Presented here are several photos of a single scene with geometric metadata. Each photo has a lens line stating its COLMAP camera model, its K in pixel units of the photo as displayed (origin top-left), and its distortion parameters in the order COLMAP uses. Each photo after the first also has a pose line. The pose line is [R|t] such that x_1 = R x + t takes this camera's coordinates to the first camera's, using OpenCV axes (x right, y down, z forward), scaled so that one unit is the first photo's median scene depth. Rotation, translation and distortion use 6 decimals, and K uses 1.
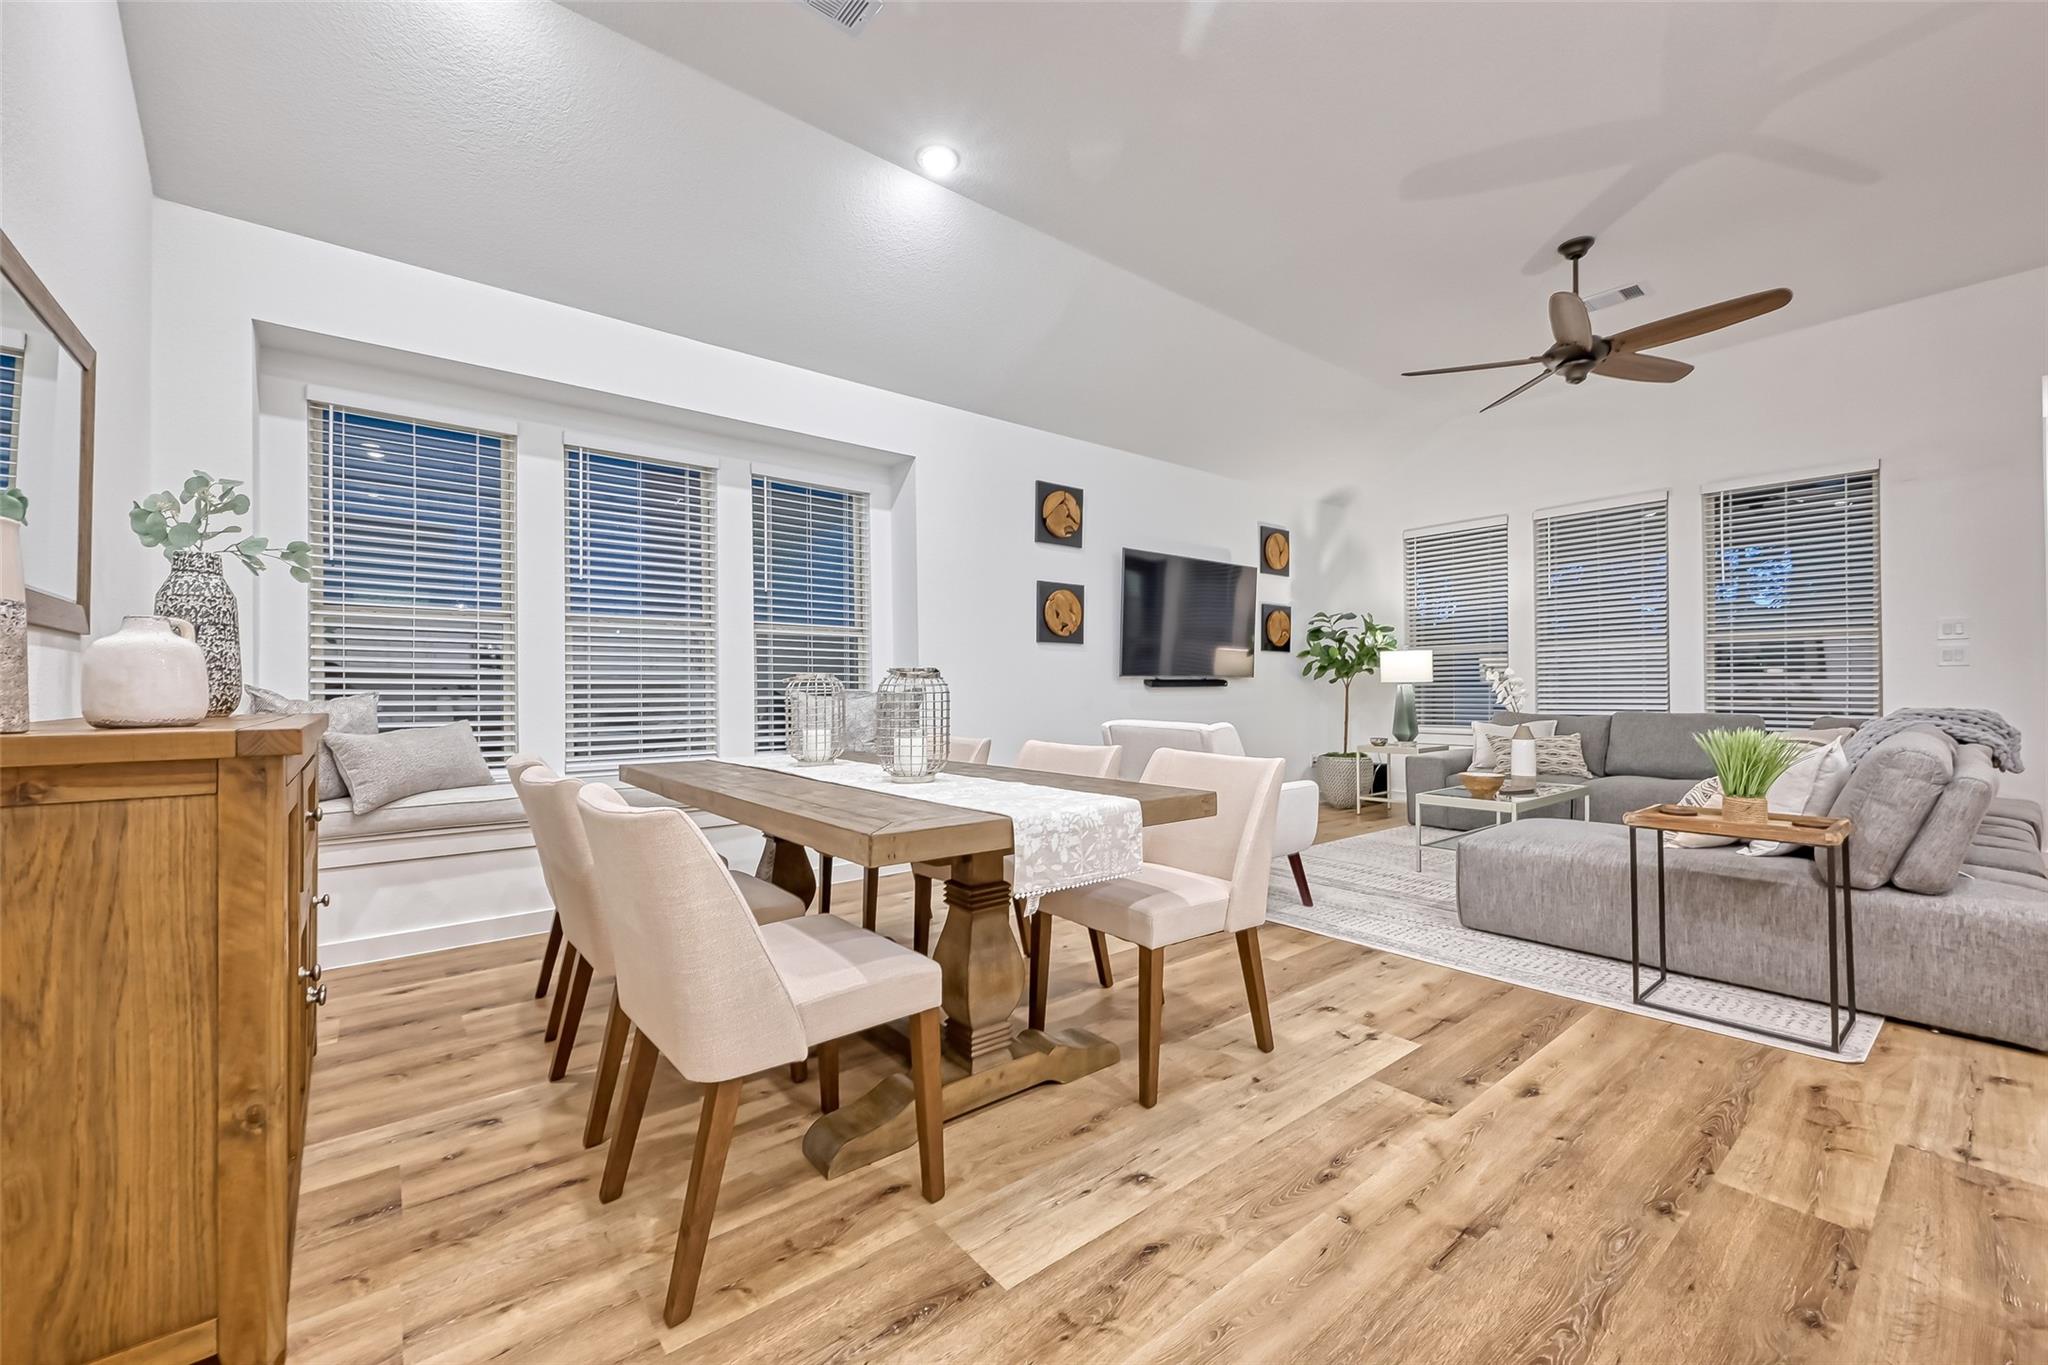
lens RADIAL K [[811.4, 0, 1030.0], [0, 811.4, 692.1], [0, 0, 1]] dist [0.000078, -0.000131]
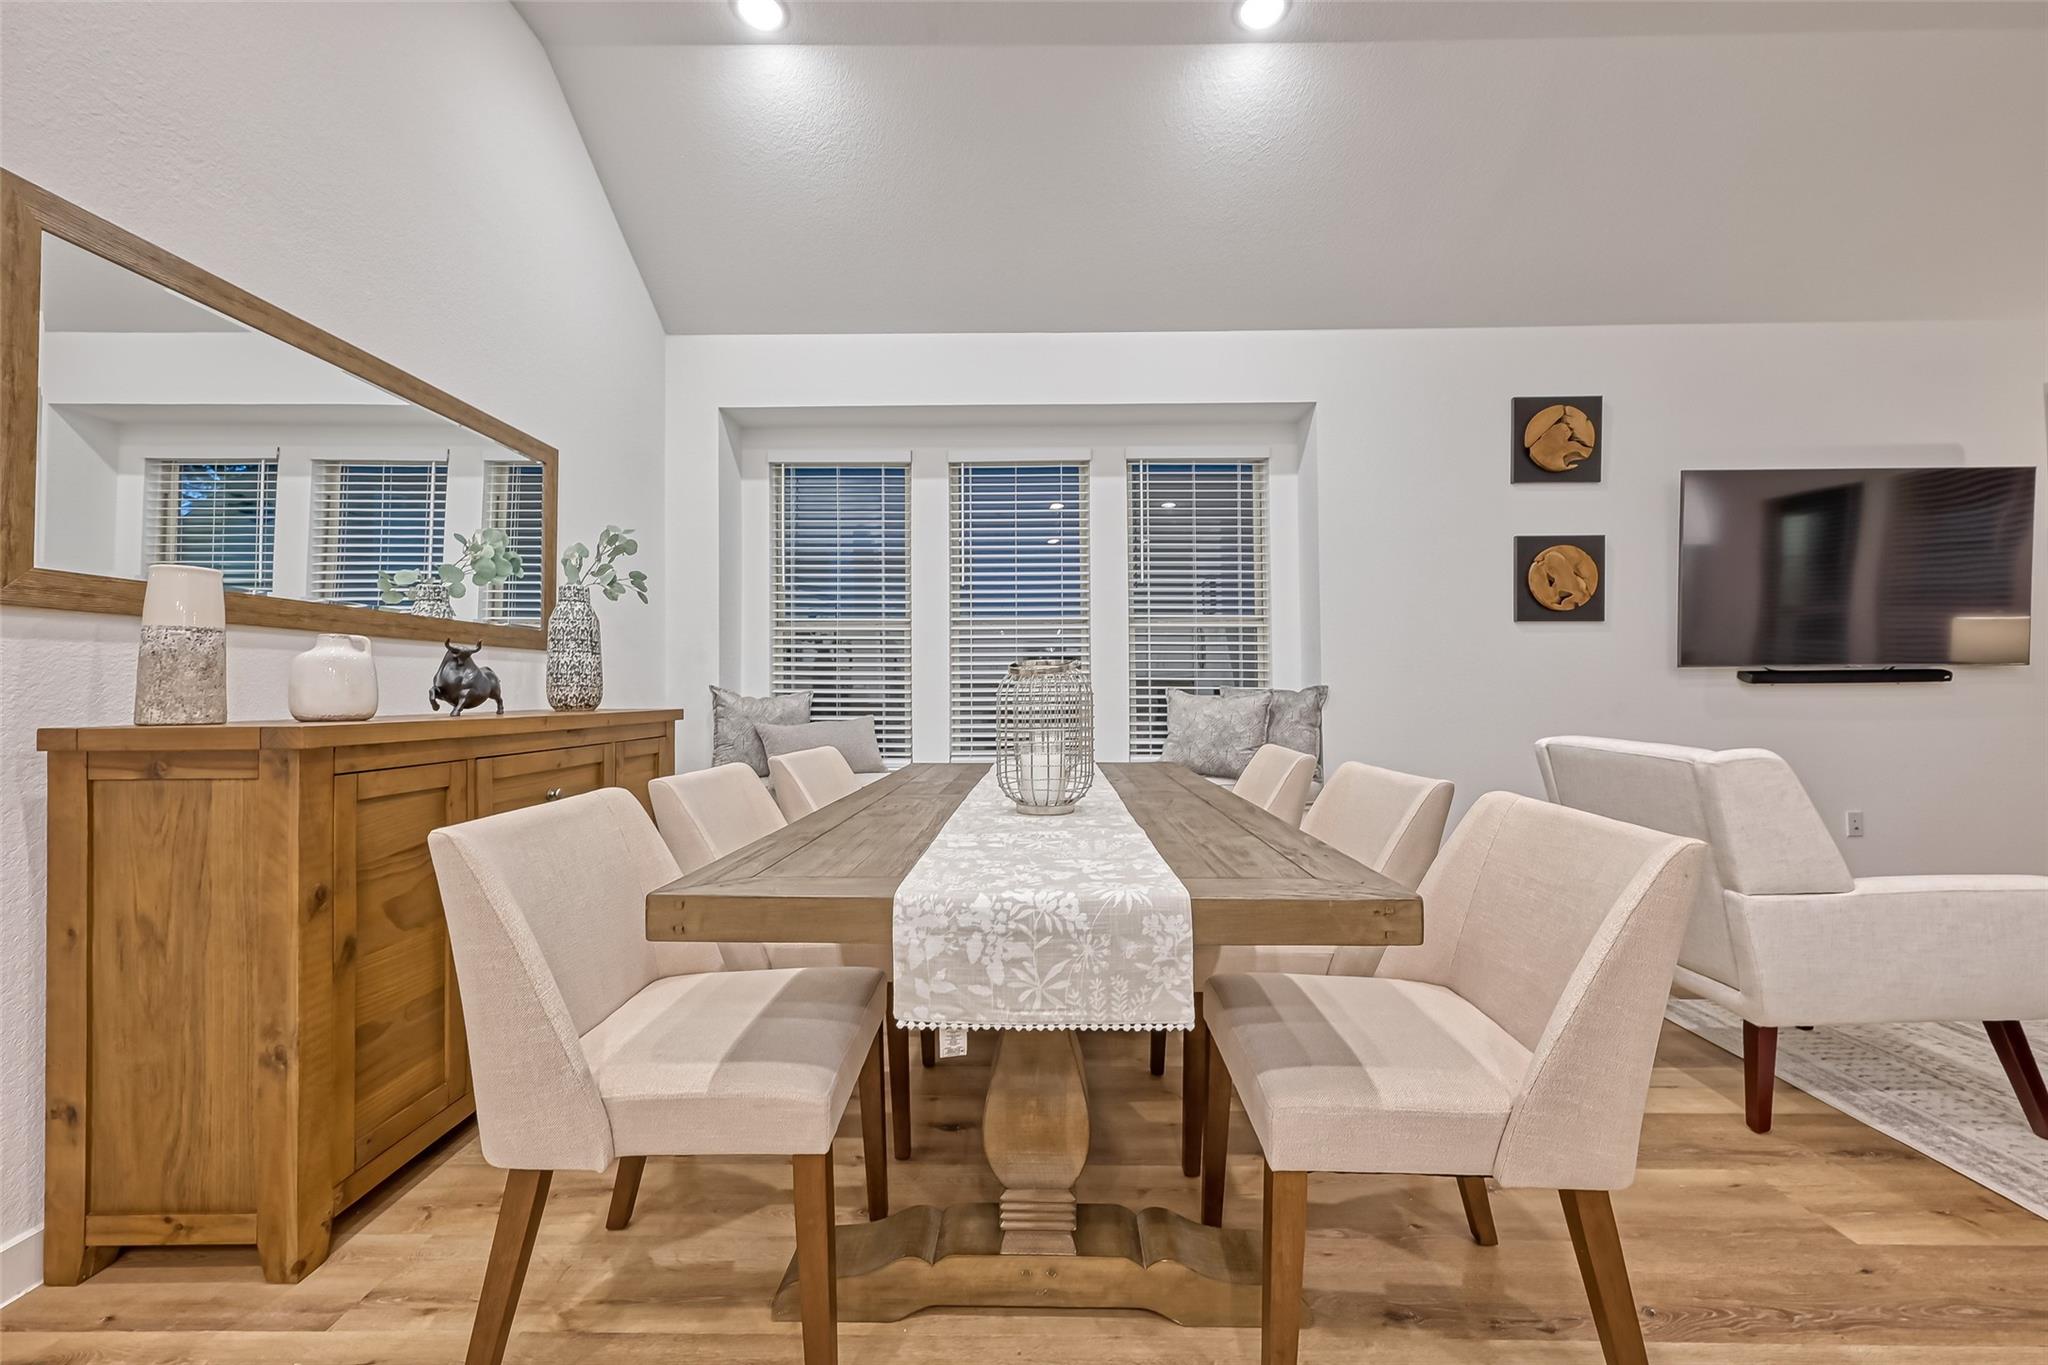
lens RADIAL K [[811.4, 0, 1026.6], [0, 811.4, 678.7], [0, 0, 1]] dist [0.000078, -0.000131]
pose [[0.762918, -0.006464, -0.646463, 0.195883], [-0.001474, 0.999930, -0.011738, -0.003644], [0.646494, 0.009908, 0.762855, 0.242801]]
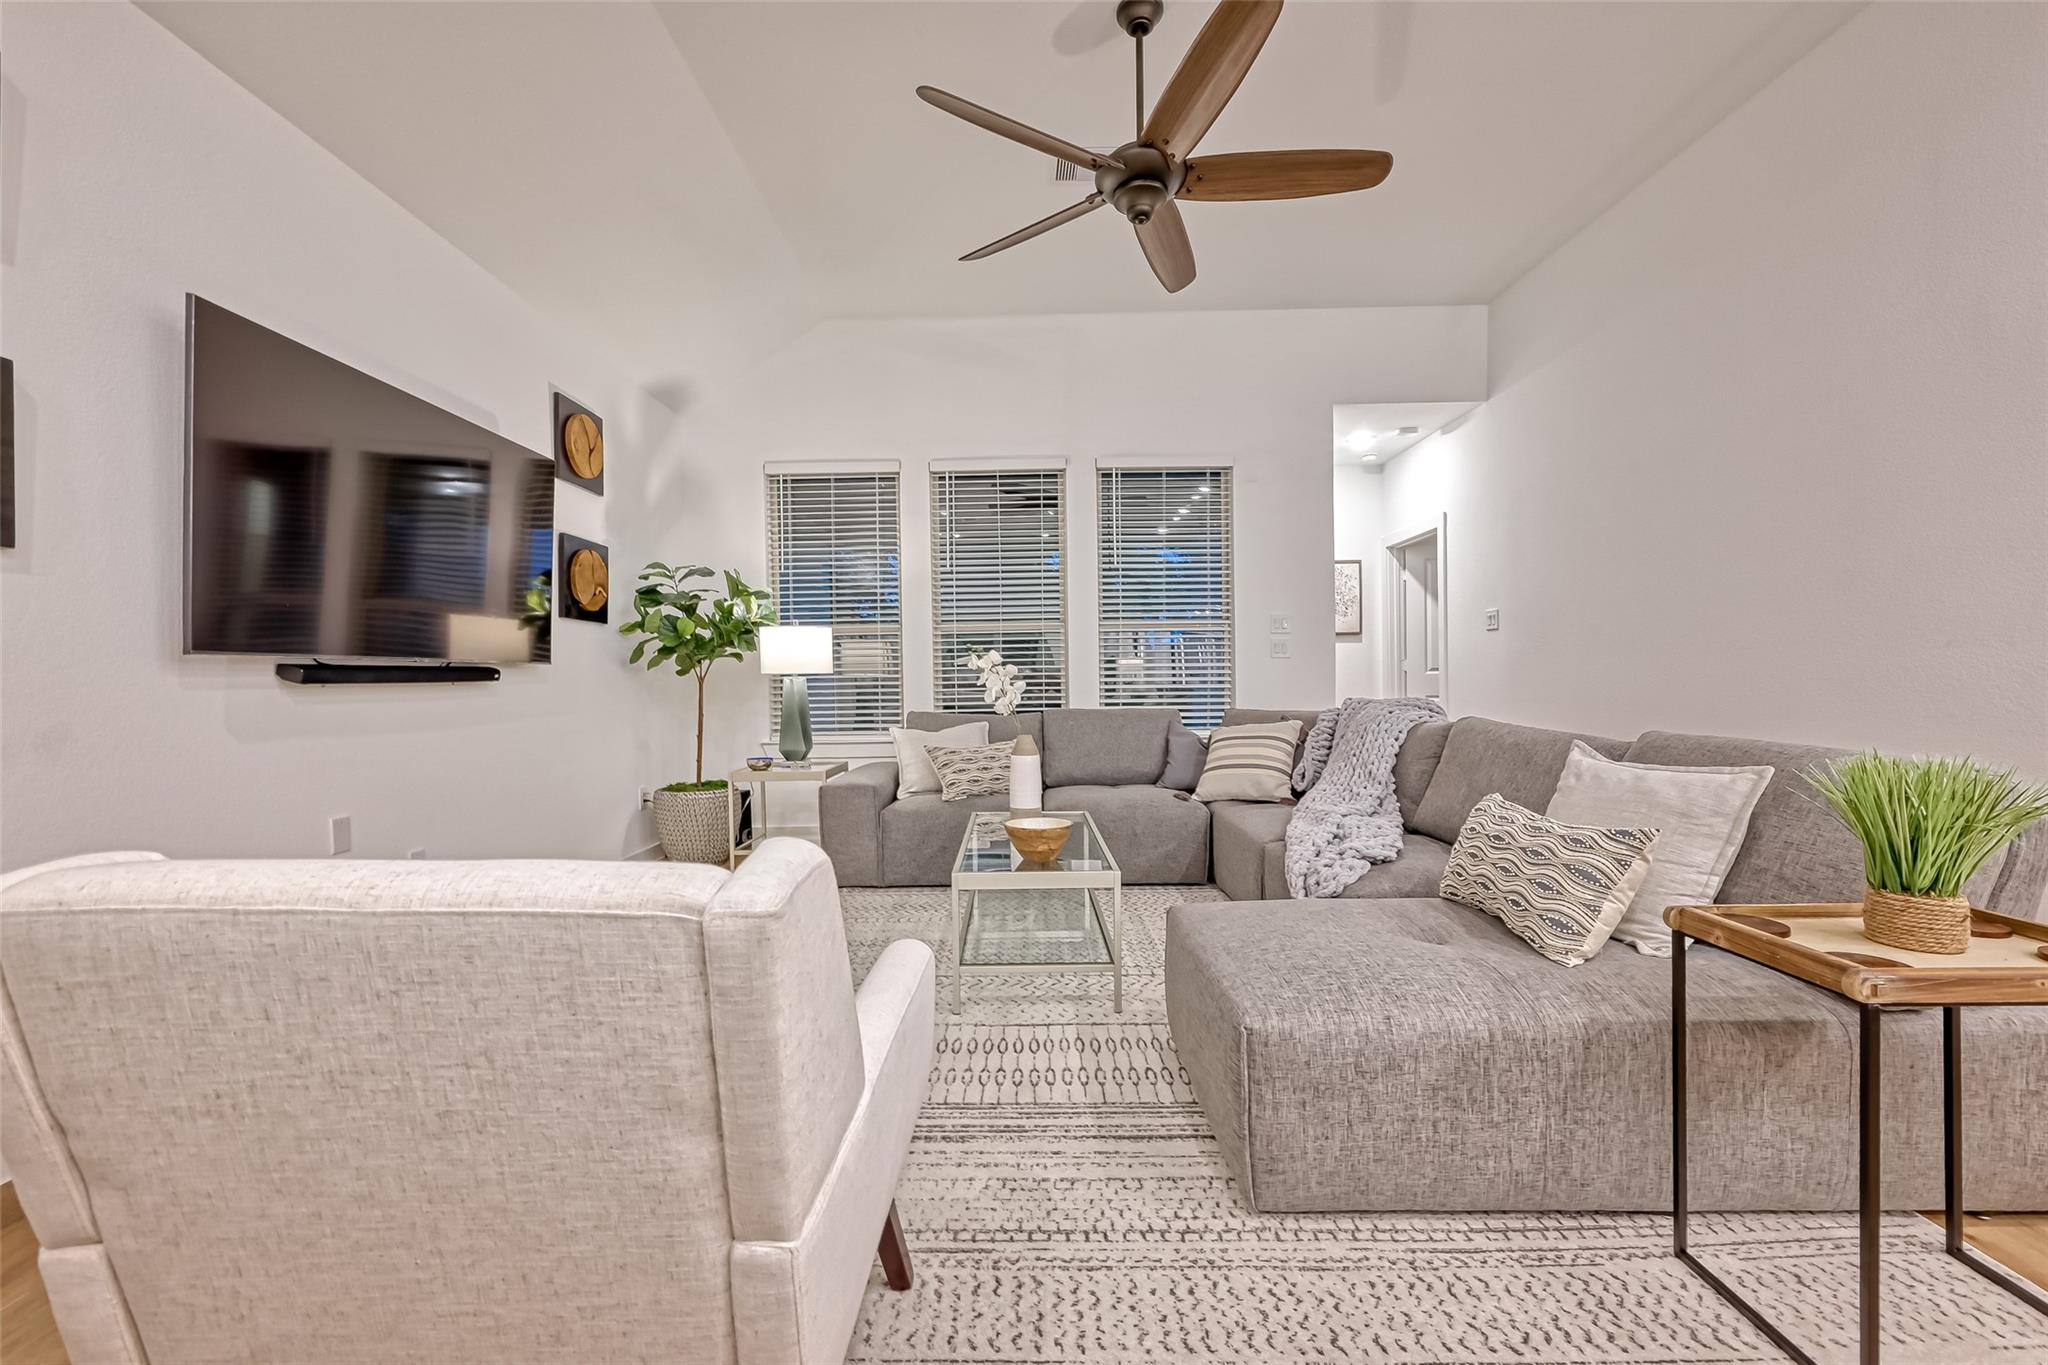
lens RADIAL K [[811.4, 0, 1023.5], [0, 811.4, 688.6], [0, 0, 1]] dist [0.000078, -0.000131]
pose [[0.634623, -0.012744, 0.772717, 0.099777], [0.013144, 0.999897, 0.005696, -0.001918], [-0.772710, 0.006542, 0.634725, 0.707829]]
